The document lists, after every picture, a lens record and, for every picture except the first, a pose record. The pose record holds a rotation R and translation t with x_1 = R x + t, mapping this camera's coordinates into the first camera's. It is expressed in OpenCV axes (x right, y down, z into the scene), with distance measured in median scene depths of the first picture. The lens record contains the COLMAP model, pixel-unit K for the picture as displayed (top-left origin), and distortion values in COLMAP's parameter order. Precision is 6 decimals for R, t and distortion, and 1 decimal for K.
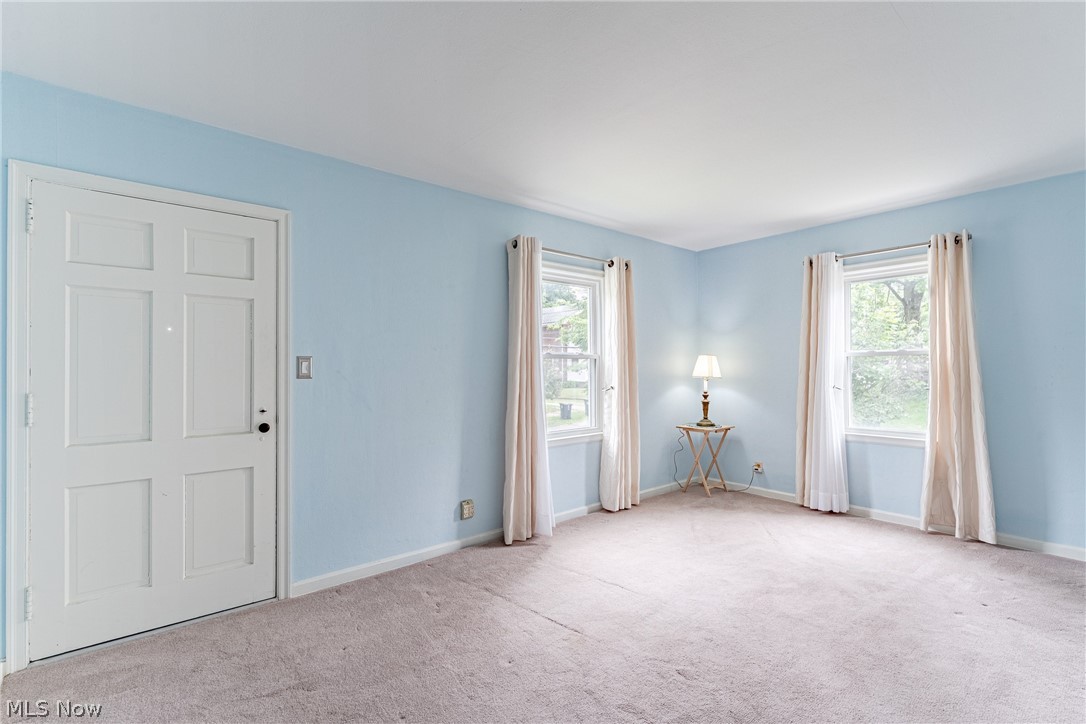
lens RADIAL K [[497.0, 0, 542.4], [0, 497.0, 356.2], [0, 0, 1]] dist [-0.012893, 0.000257]
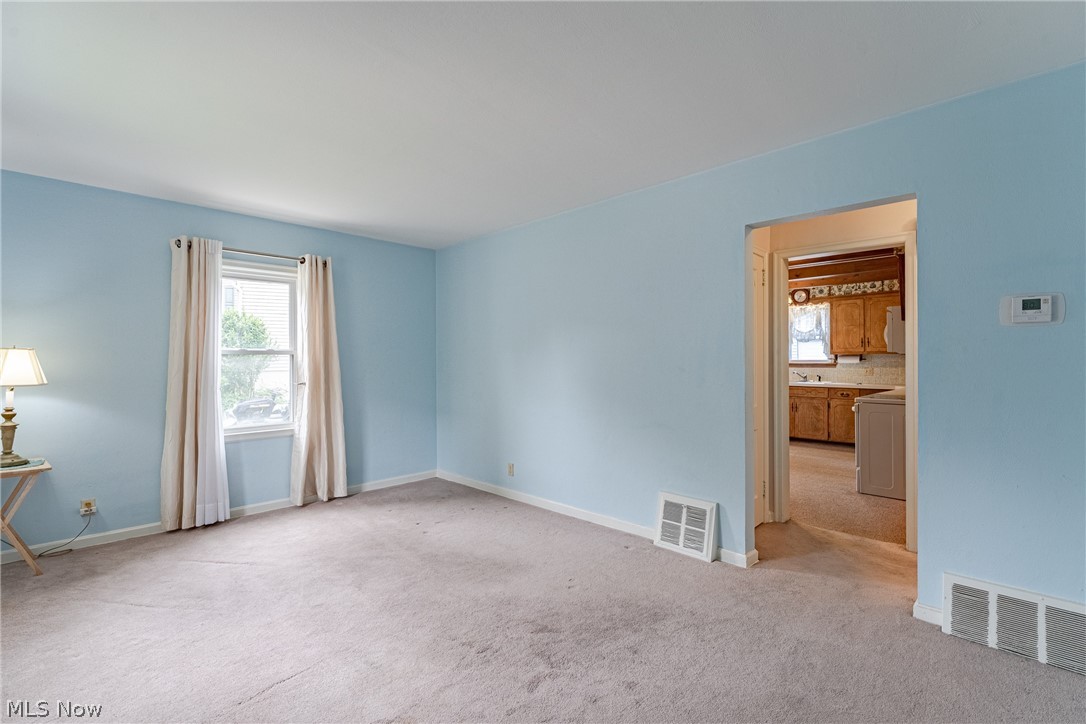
lens RADIAL K [[495.5, 0, 543.0], [0, 495.5, 362.0], [0, 0, 1]] dist [0.001256, 0.000233]
pose [[-0.106542, 0.001581, 0.994307, -0.422651], [-0.014137, 0.999895, -0.003104, 0.009297], [-0.994208, -0.014387, -0.106509, 0.523471]]
